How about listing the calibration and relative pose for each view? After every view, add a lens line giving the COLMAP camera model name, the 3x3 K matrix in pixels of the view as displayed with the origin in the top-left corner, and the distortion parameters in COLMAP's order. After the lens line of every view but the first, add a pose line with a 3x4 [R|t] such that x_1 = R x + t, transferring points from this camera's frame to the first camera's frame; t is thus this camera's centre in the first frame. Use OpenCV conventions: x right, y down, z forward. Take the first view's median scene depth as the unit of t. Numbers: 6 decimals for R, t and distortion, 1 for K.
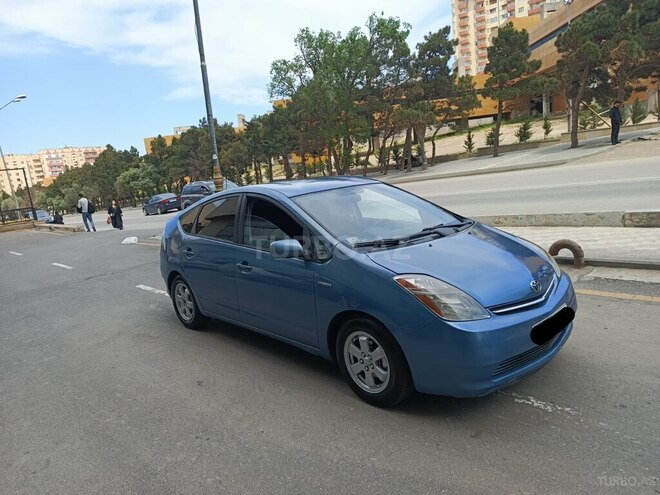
lens RADIAL K [[469.5, 0, 330.4], [0, 469.5, 242.6], [0, 0, 1]] dist [0.022820, -0.017702]
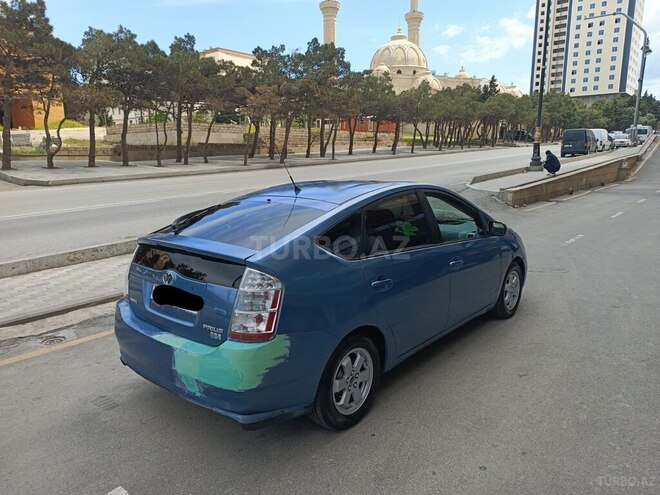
lens RADIAL K [[469.5, 0, 325.6], [0, 469.5, 250.0], [0, 0, 1]] dist [0.022820, -0.017702]
pose [[-0.109689, -0.080543, 0.990697, -0.328565], [0.191326, 0.976362, 0.100561, -0.036564], [-0.975378, 0.200577, -0.091686, 0.400776]]
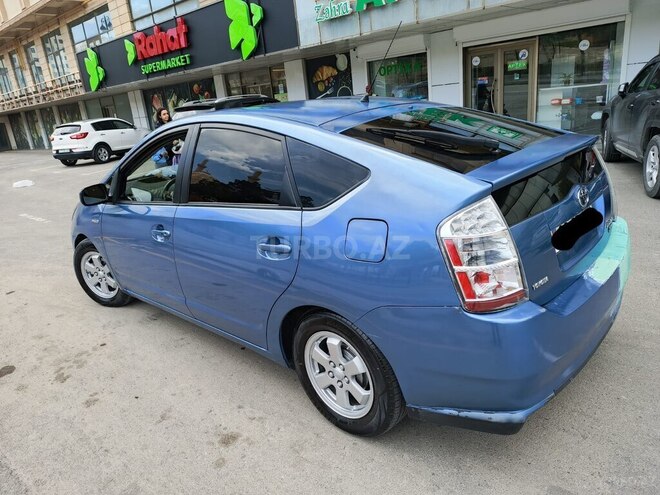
lens RADIAL K [[469.5, 0, 329.2], [0, 469.5, 249.7], [0, 0, 1]] dist [0.022820, -0.017702]
pose [[-0.975595, 0.219565, -0.002214, -0.034300], [0.193934, 0.866349, 0.460249, -0.085001], [0.102973, 0.448588, -0.887787, 0.580724]]
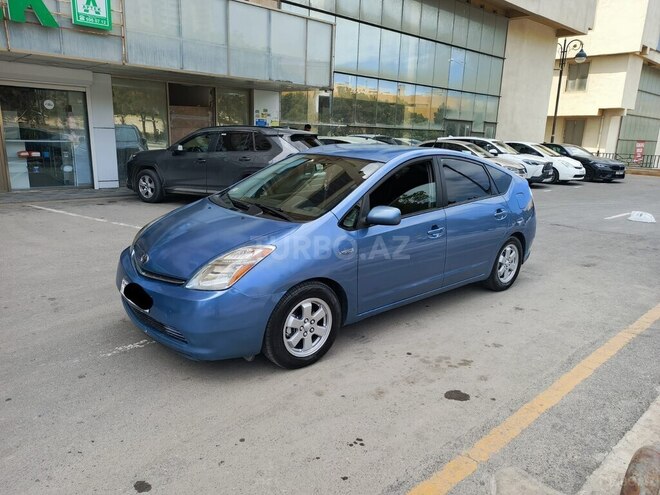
lens RADIAL K [[469.5, 0, 328.4], [0, 469.5, 243.5], [0, 0, 1]] dist [0.022820, -0.017702]
pose [[-0.030021, 0.333151, -0.942396, 0.319163], [-0.195082, 0.922737, 0.332416, -0.085316], [0.980327, 0.193824, 0.037290, 0.305303]]
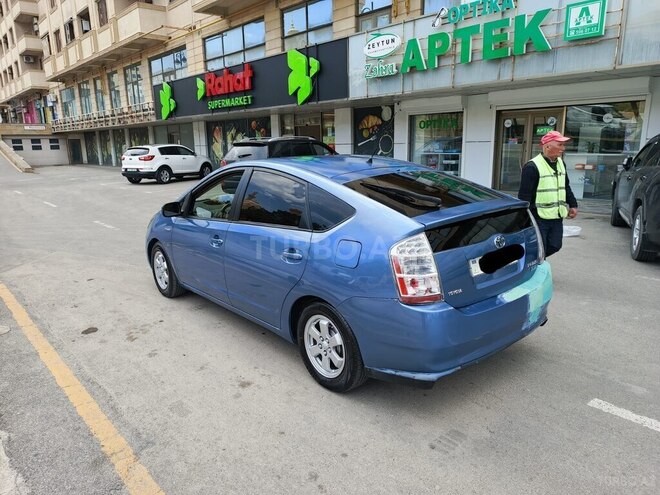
lens RADIAL K [[469.5, 0, 329.7], [0, 469.5, 250.6], [0, 0, 1]] dist [0.022820, -0.017702]
pose [[-0.991165, 0.116621, 0.063179, -0.050998], [0.131931, 0.915870, 0.379179, -0.104916], [-0.013644, 0.384164, -0.923164, 0.653663]]
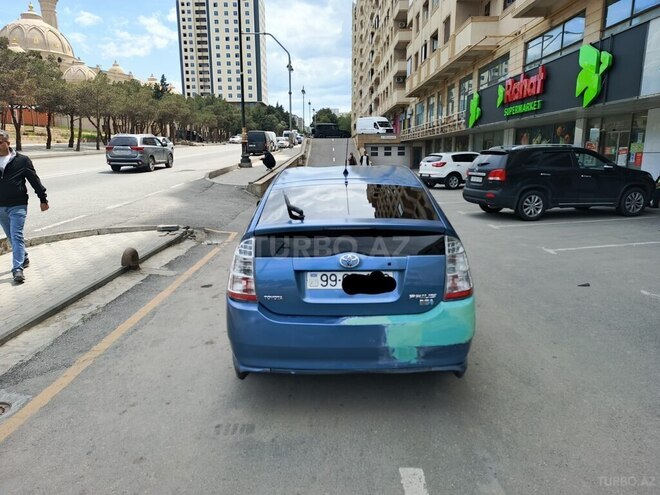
lens RADIAL K [[469.5, 0, 329.7], [0, 469.5, 252.0], [0, 0, 1]] dist [0.022820, -0.017702]
pose [[-0.716920, -0.027382, 0.696617, -0.249142], [0.201537, 0.948425, 0.244690, -0.071193], [-0.667389, 0.315817, -0.674426, 0.593223]]
